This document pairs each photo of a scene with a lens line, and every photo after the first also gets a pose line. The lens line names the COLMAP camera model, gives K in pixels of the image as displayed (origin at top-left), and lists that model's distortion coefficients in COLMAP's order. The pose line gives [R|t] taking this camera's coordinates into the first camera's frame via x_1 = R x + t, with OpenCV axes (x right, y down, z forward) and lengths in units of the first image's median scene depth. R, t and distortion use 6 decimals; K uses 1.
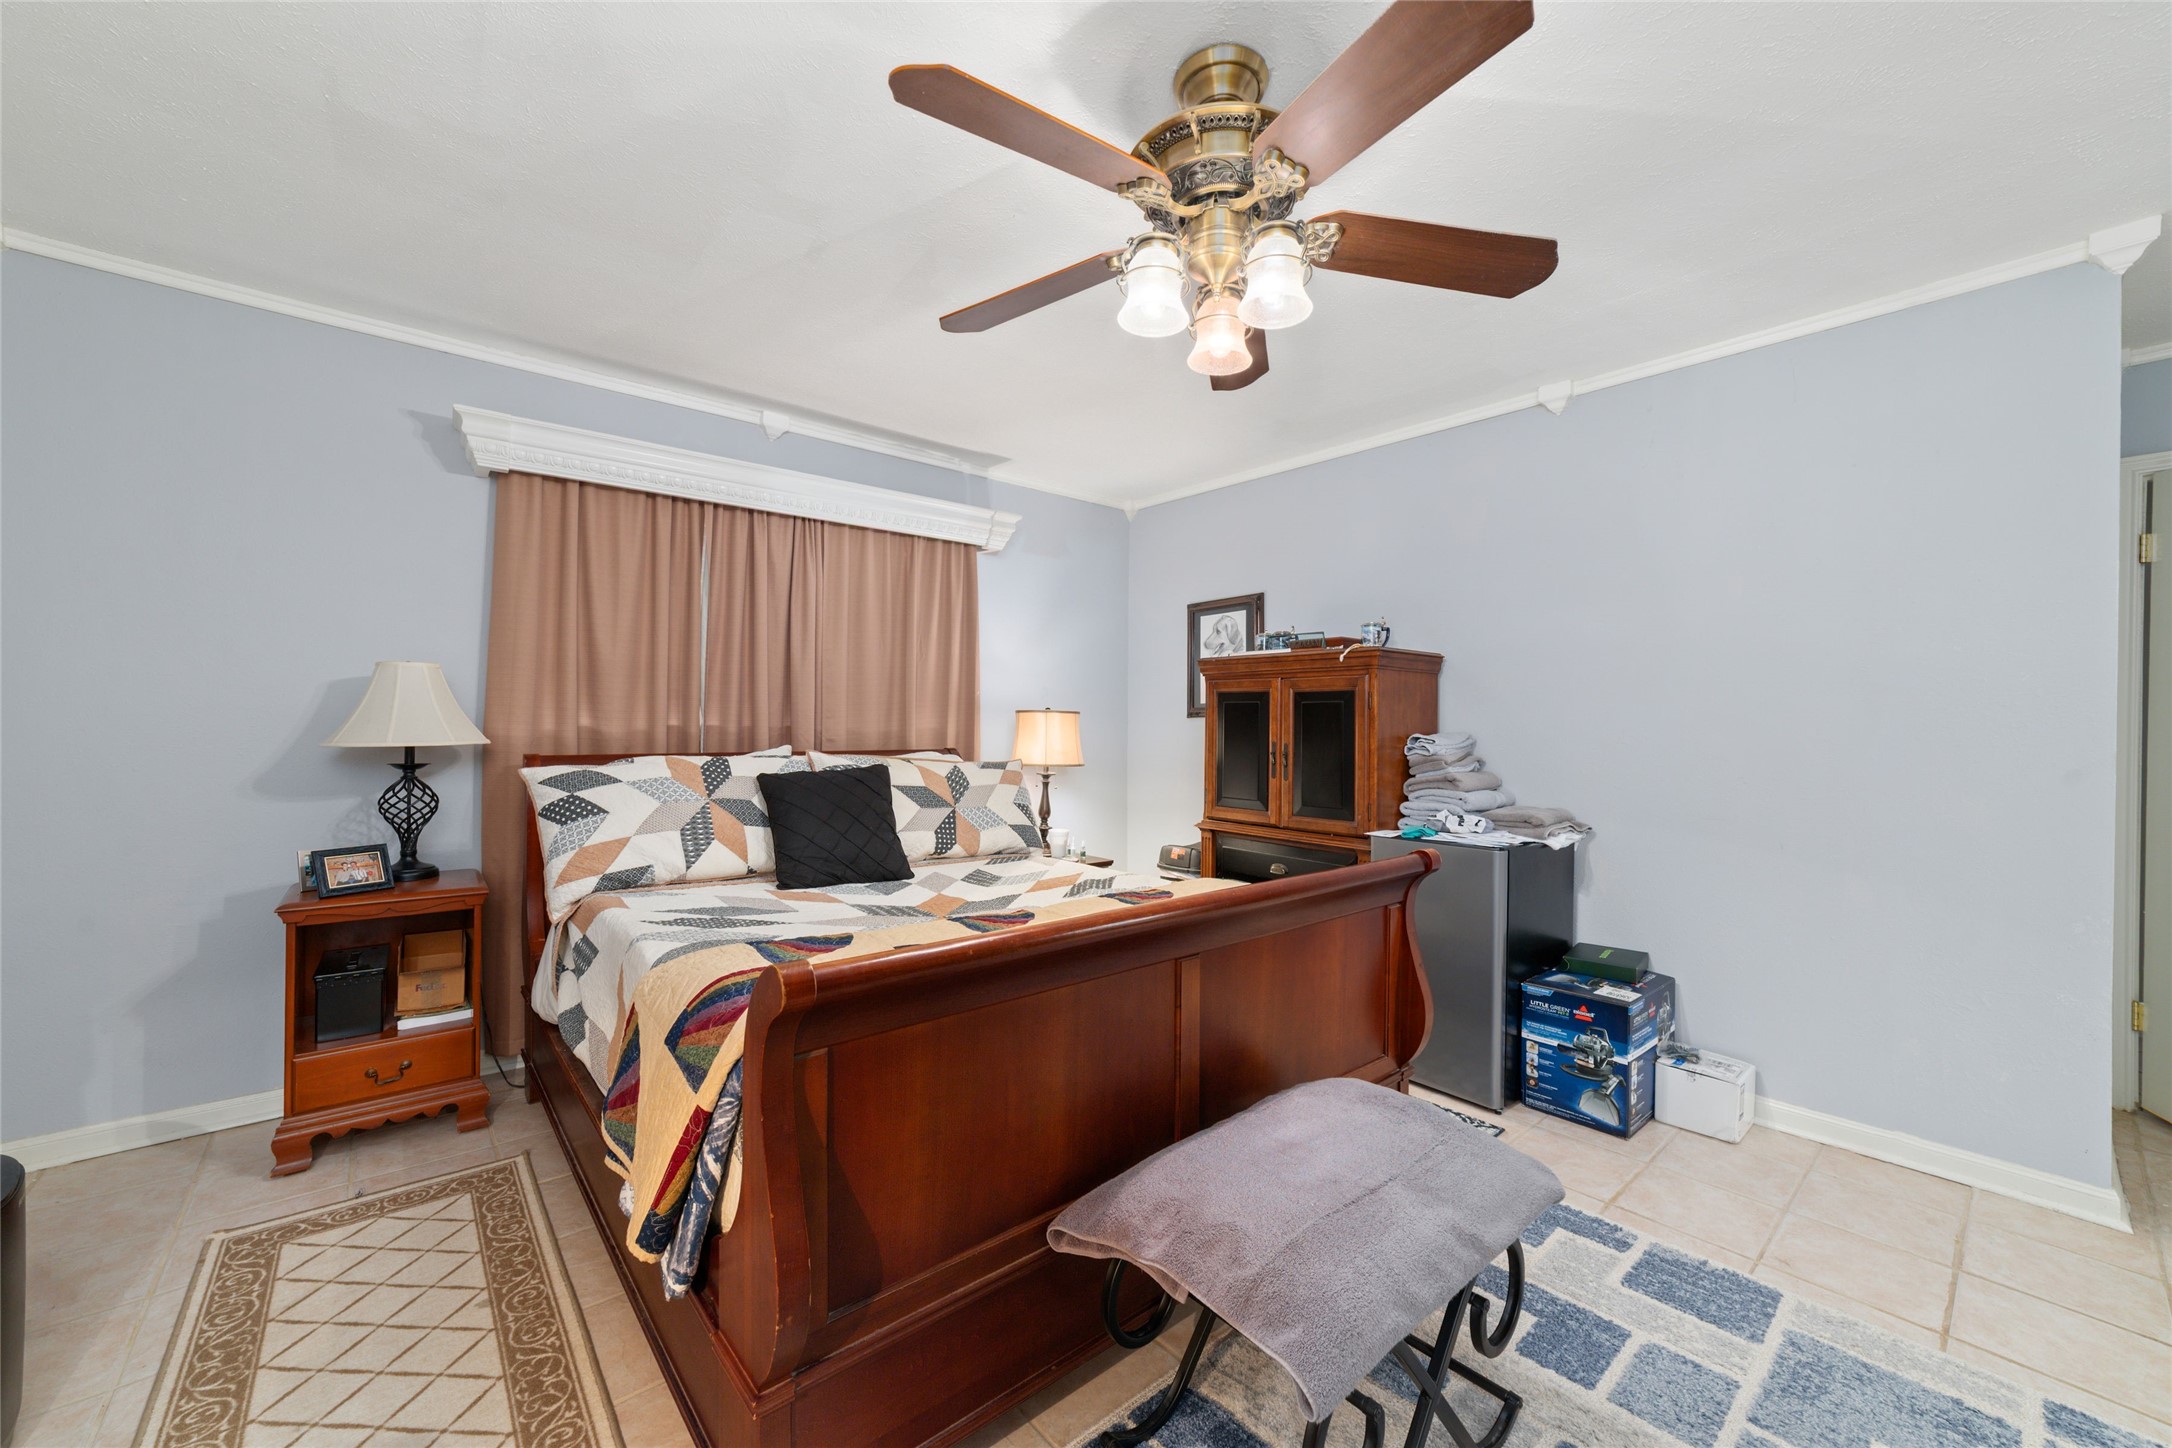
lens RADIAL K [[833.3, 0, 1105.0], [0, 833.3, 724.8], [0, 0, 1]] dist [-0.024568, 0.010005]
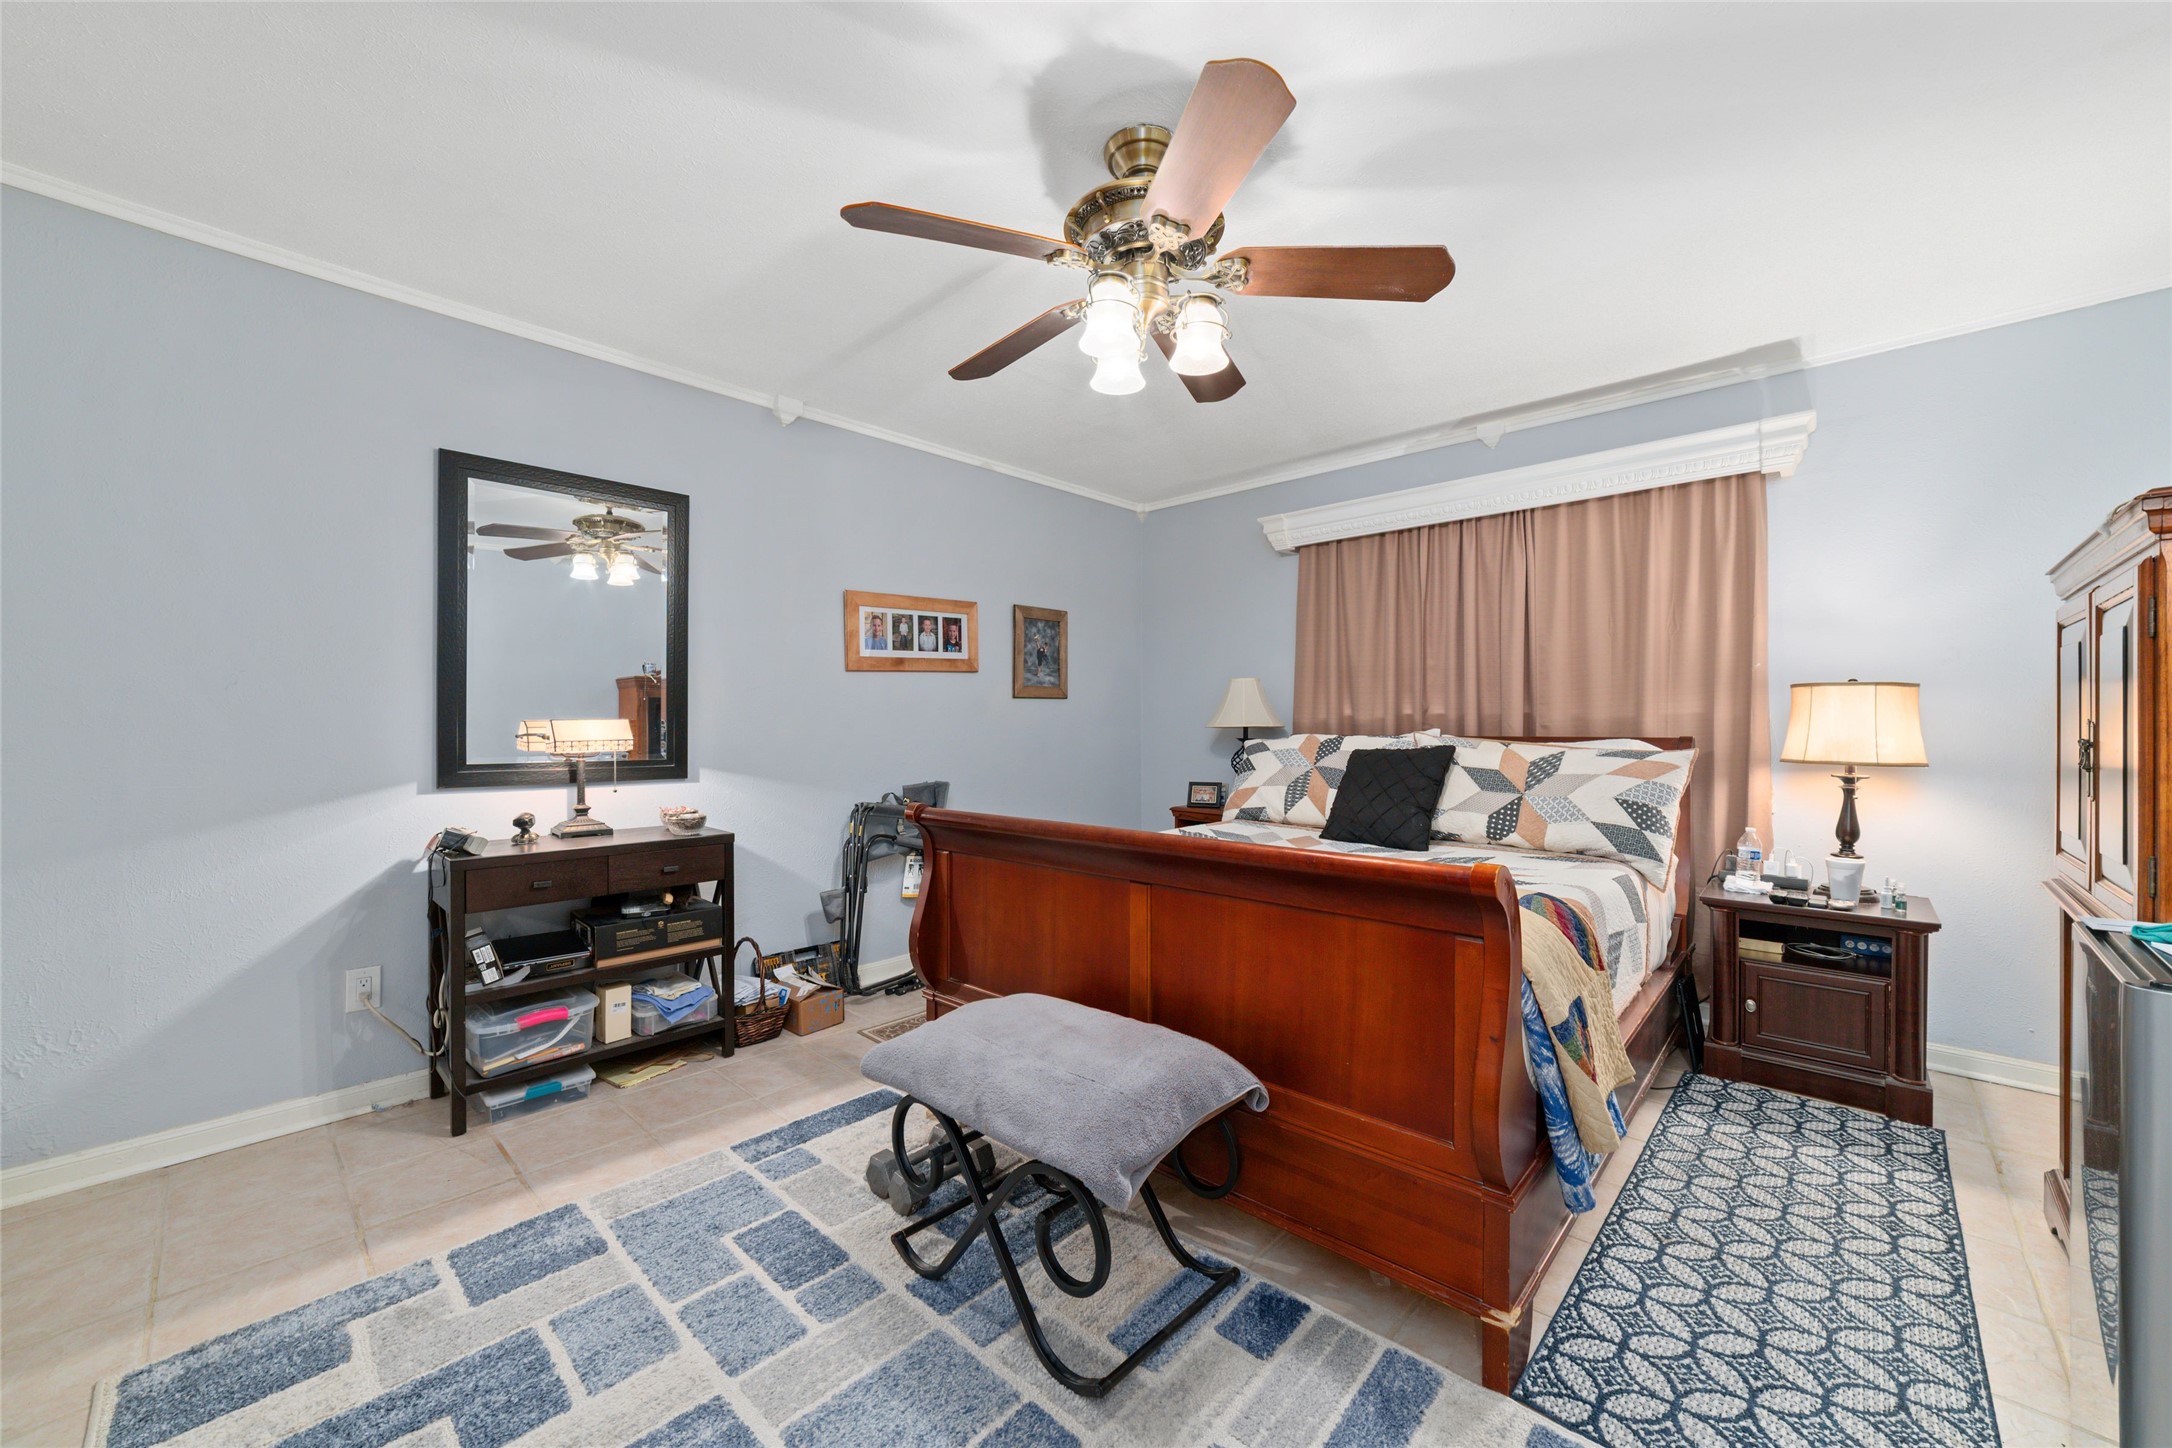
lens RADIAL K [[833.3, 0, 1105.0], [0, 833.3, 724.8], [0, 0, 1]] dist [-0.024568, 0.010005]
pose [[0.117915, -0.010672, -0.992966, 0.700806], [0.002333, 0.999942, -0.010470, 0.030622], [0.993021, -0.001082, 0.117933, 0.432681]]
